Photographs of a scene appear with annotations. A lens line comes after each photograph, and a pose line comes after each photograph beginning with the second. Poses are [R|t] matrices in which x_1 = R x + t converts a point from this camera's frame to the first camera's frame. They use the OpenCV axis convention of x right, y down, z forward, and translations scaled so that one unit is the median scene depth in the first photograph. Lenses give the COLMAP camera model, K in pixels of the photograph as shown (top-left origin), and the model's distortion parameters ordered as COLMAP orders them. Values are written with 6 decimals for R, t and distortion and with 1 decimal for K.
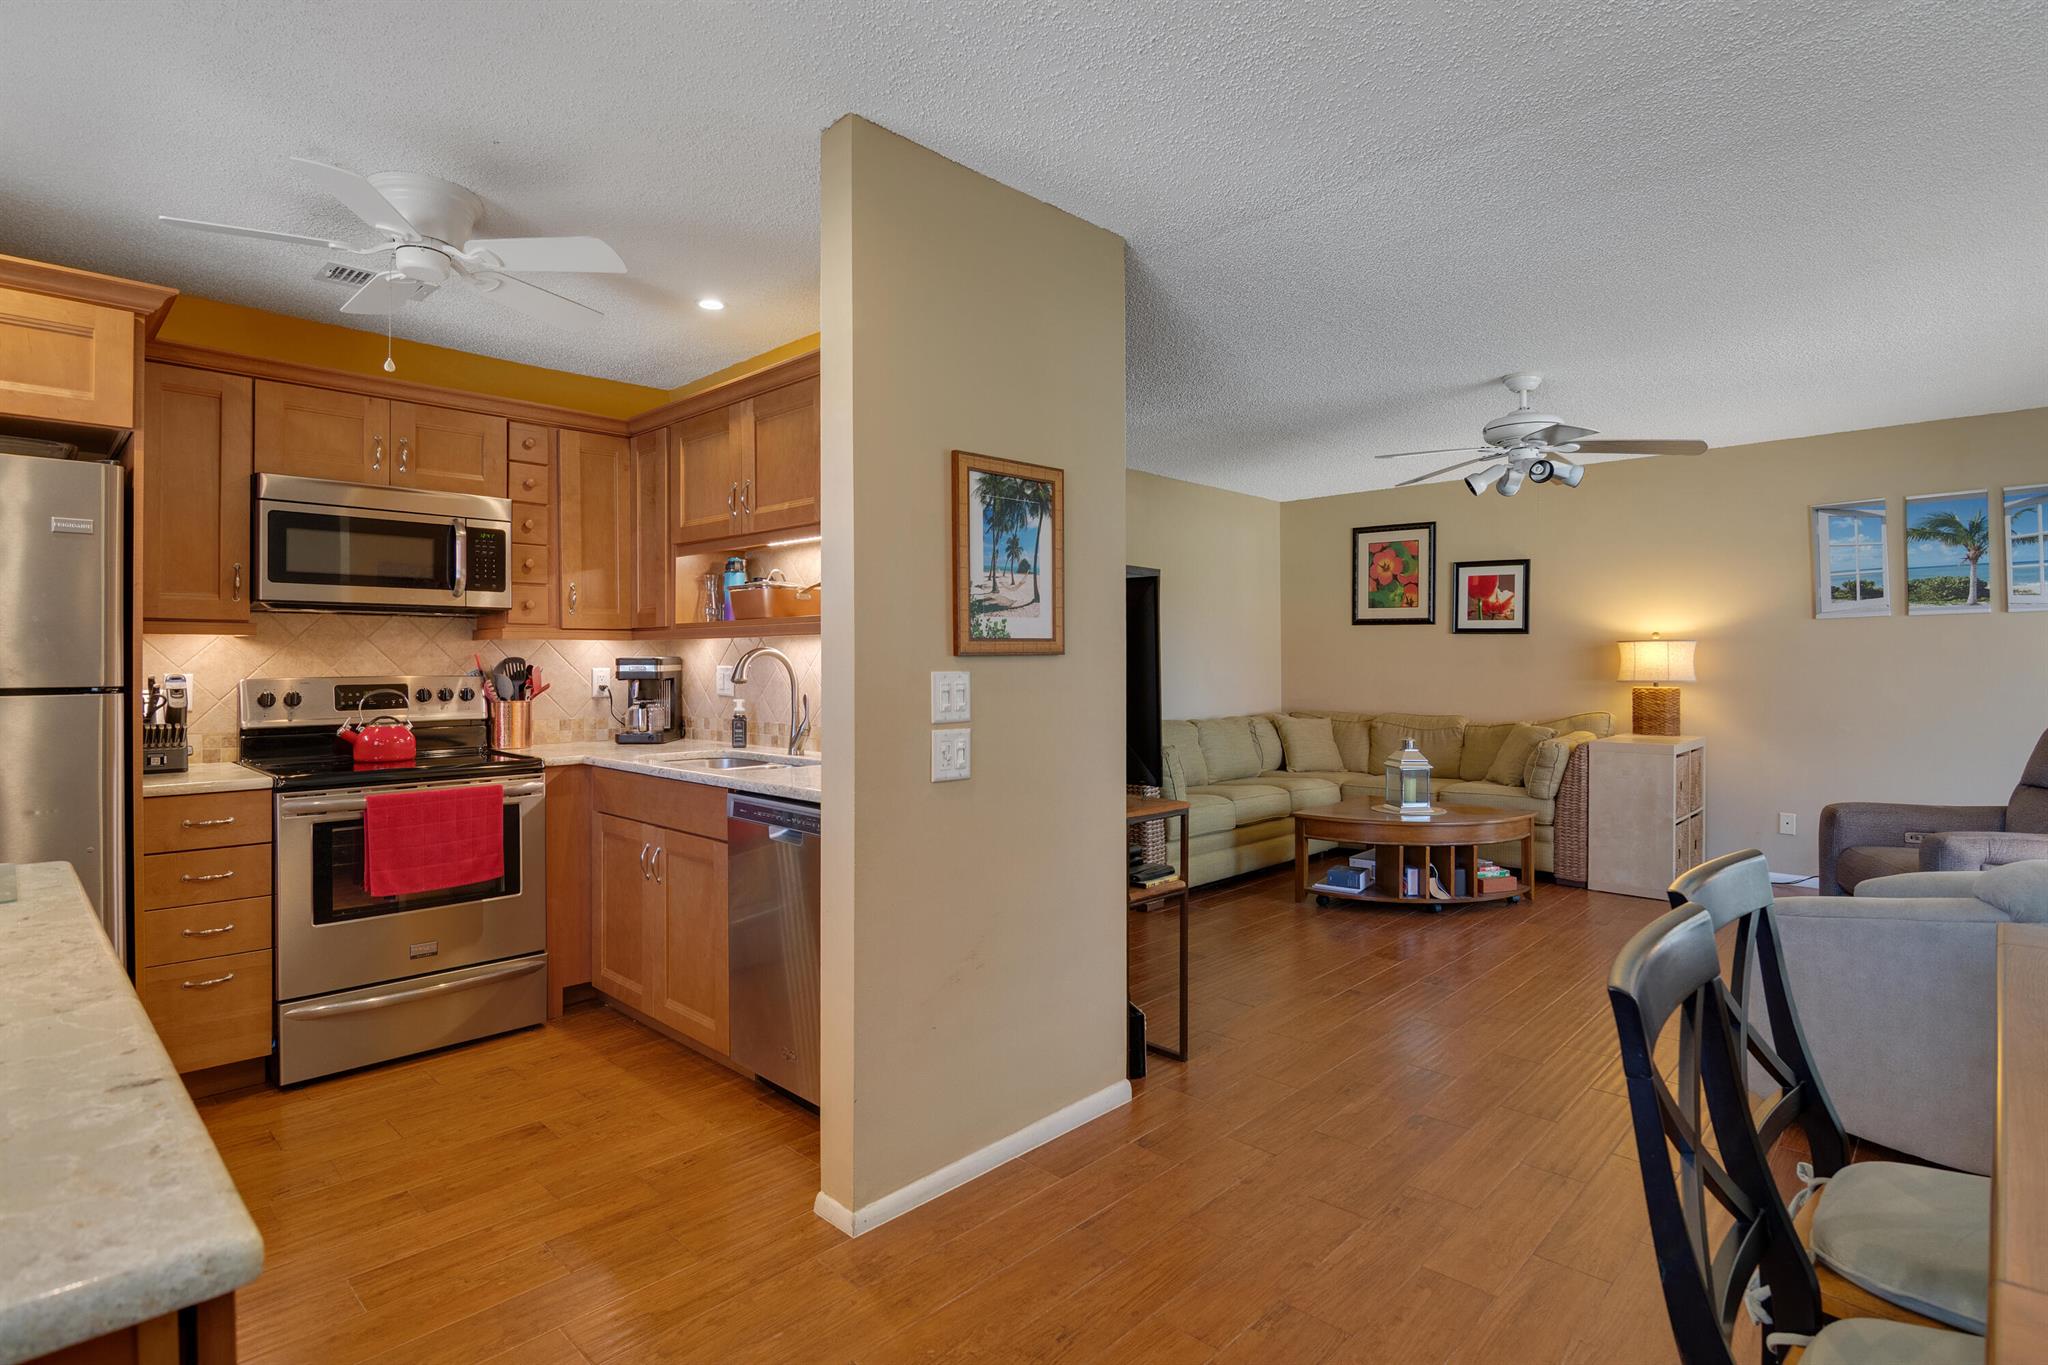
lens RADIAL K [[1025.6, 0, 1014.5], [0, 1025.6, 655.0], [0, 0, 1]] dist [-0.015595, -0.000953]
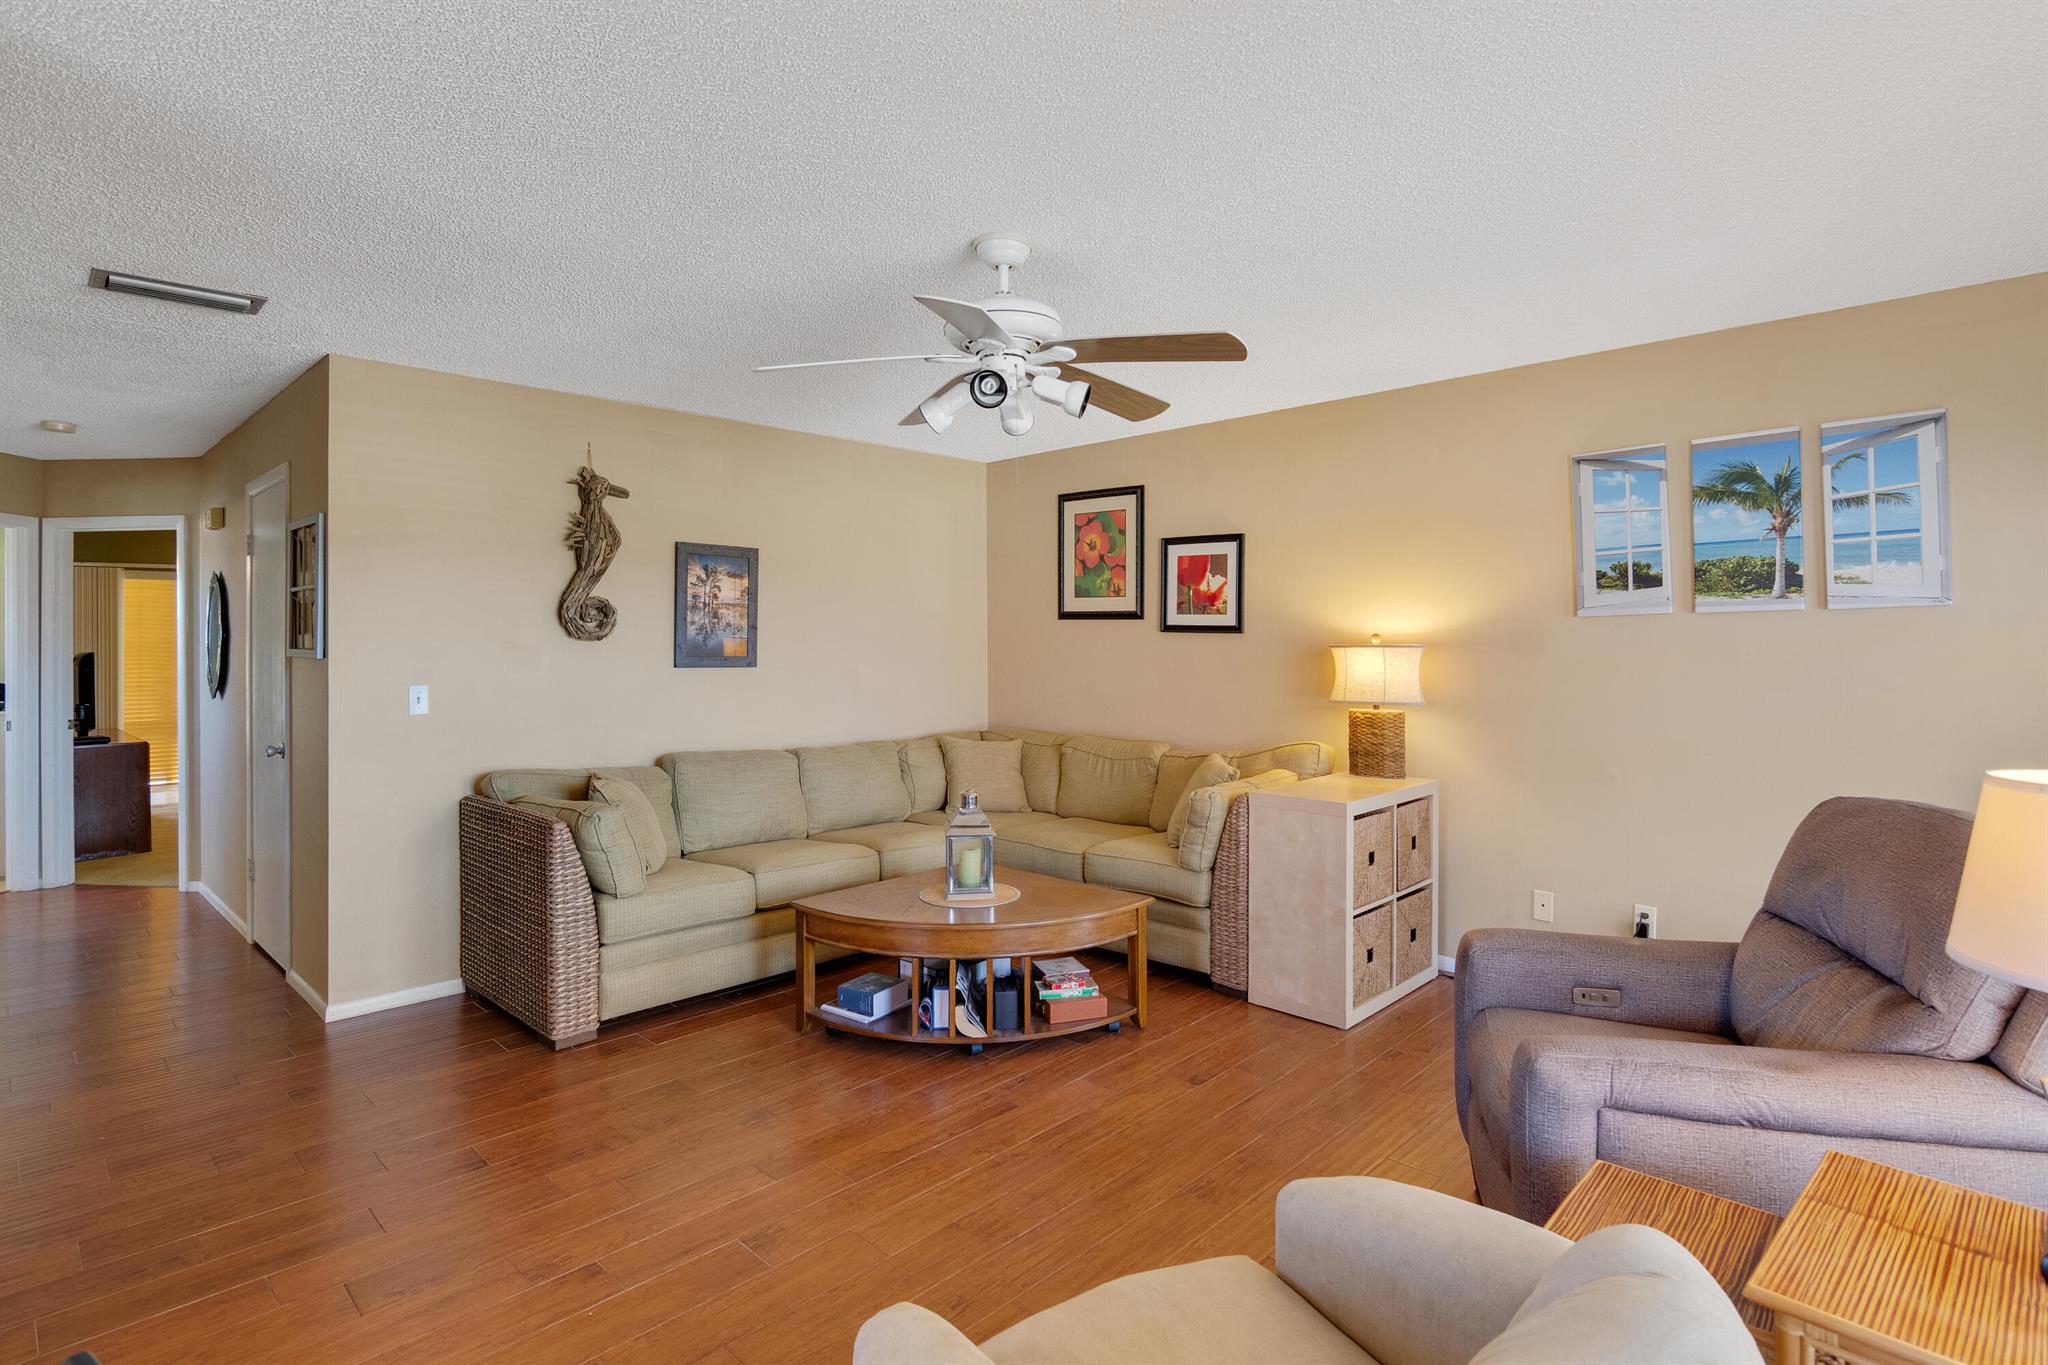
lens RADIAL K [[1031.5, 0, 1024.2], [0, 1031.5, 637.5], [0, 0, 1]] dist [-0.016247, -0.000795]
pose [[0.999995, -0.002601, -0.001561, 0.557120], [0.002607, 0.999989, 0.003950, -0.034156], [0.001551, -0.003954, 0.999991, 0.395133]]
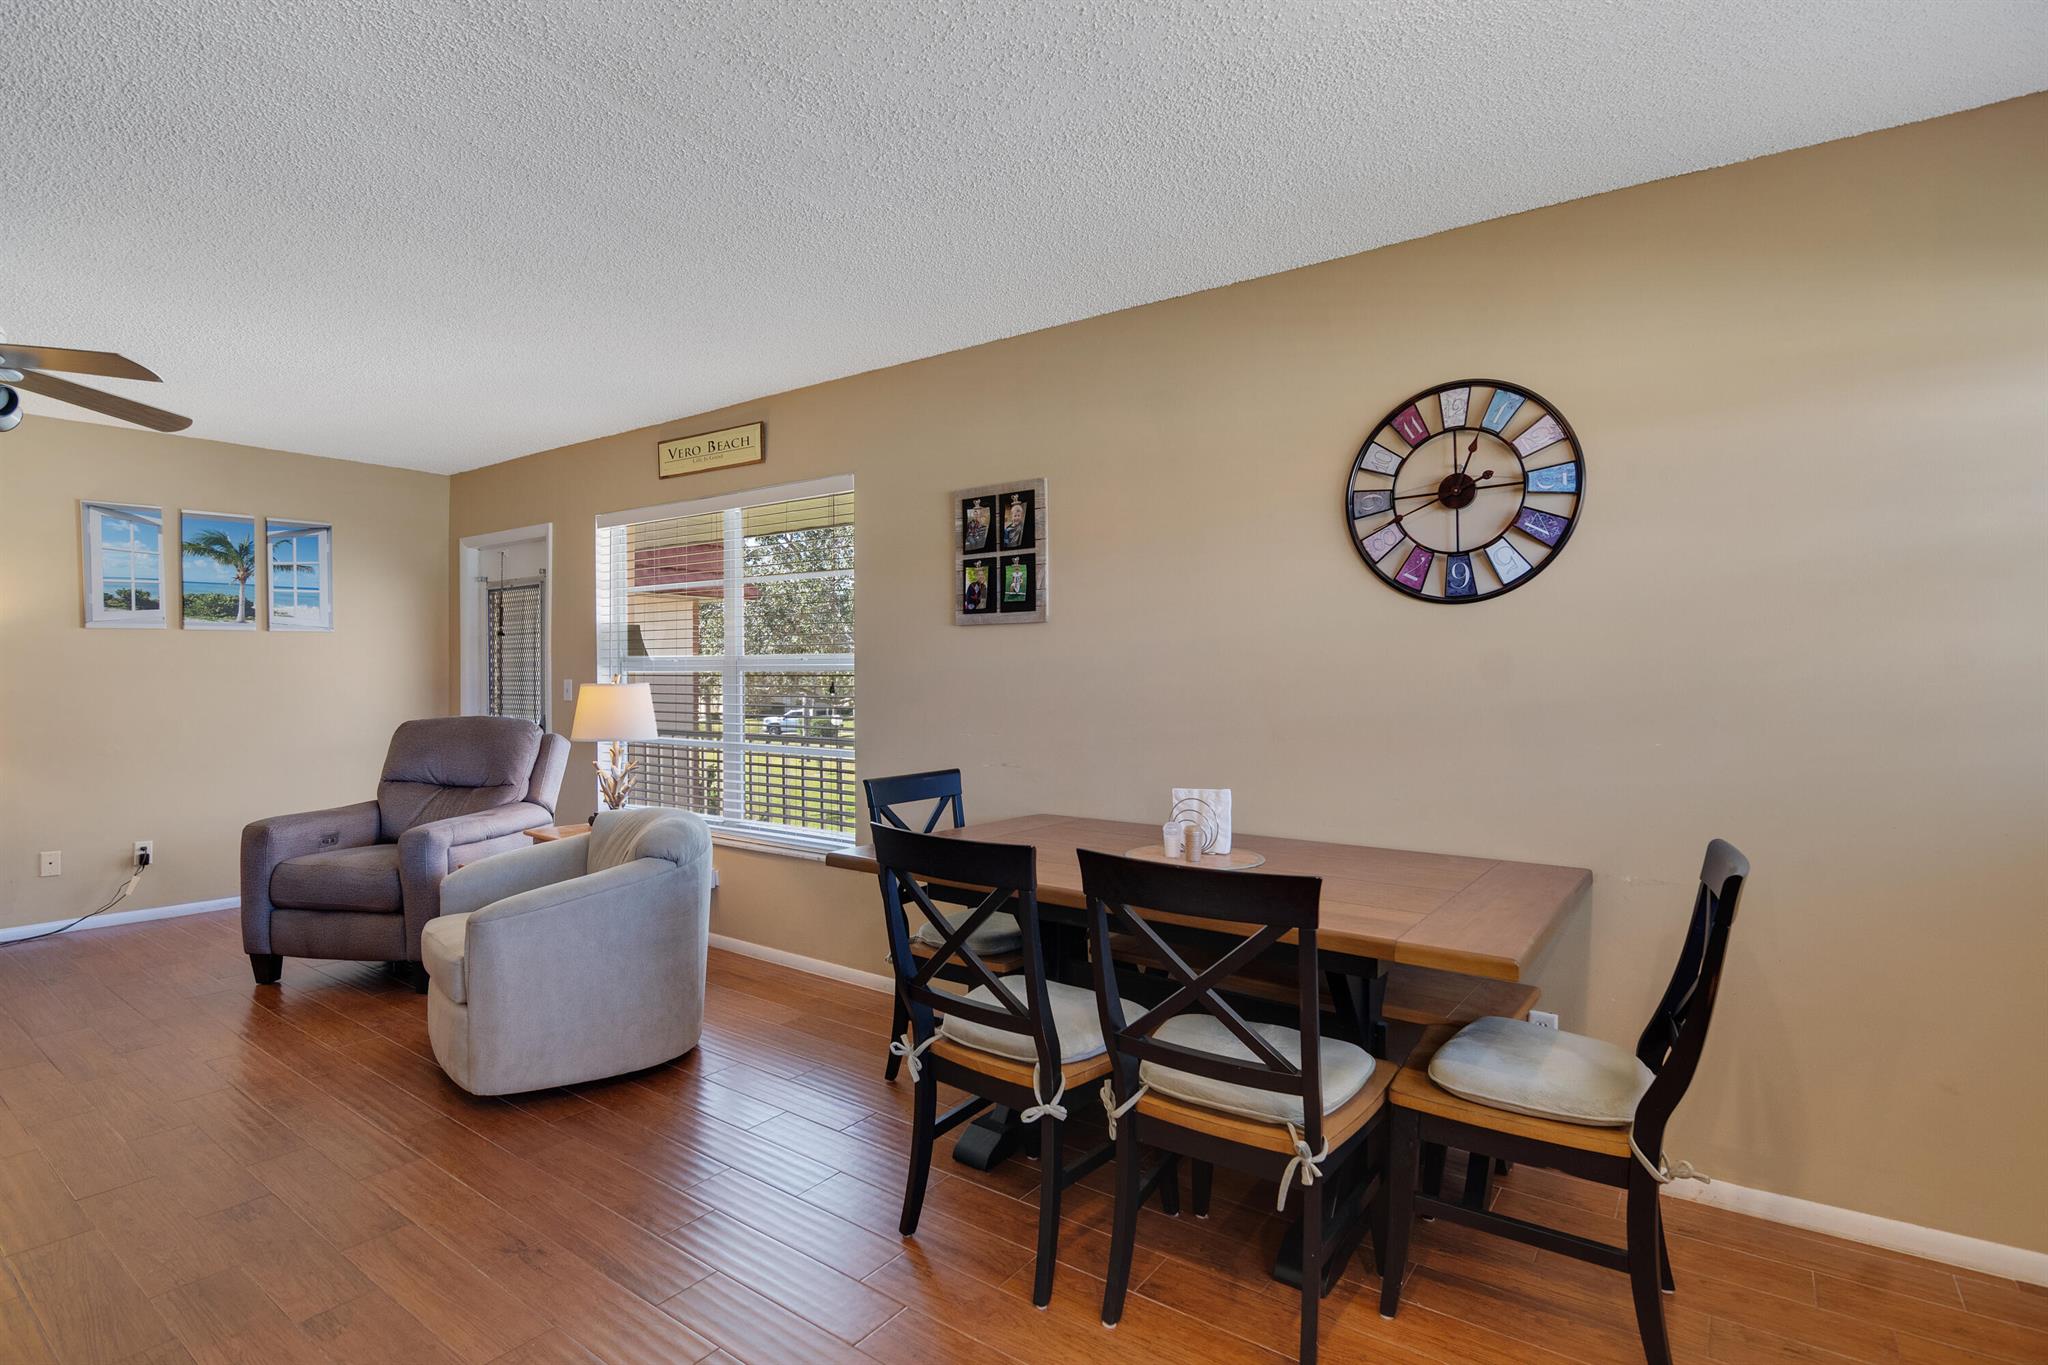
lens RADIAL K [[993.5, 0, 1000.2], [0, 993.5, 686.0], [0, 0, 1]] dist [-0.010465, -0.006125]
pose [[-0.129042, -0.010029, 0.991588, -0.231186], [-0.008460, 0.999924, 0.009012, 0.001339], [-0.991603, -0.007225, -0.129117, 0.428504]]
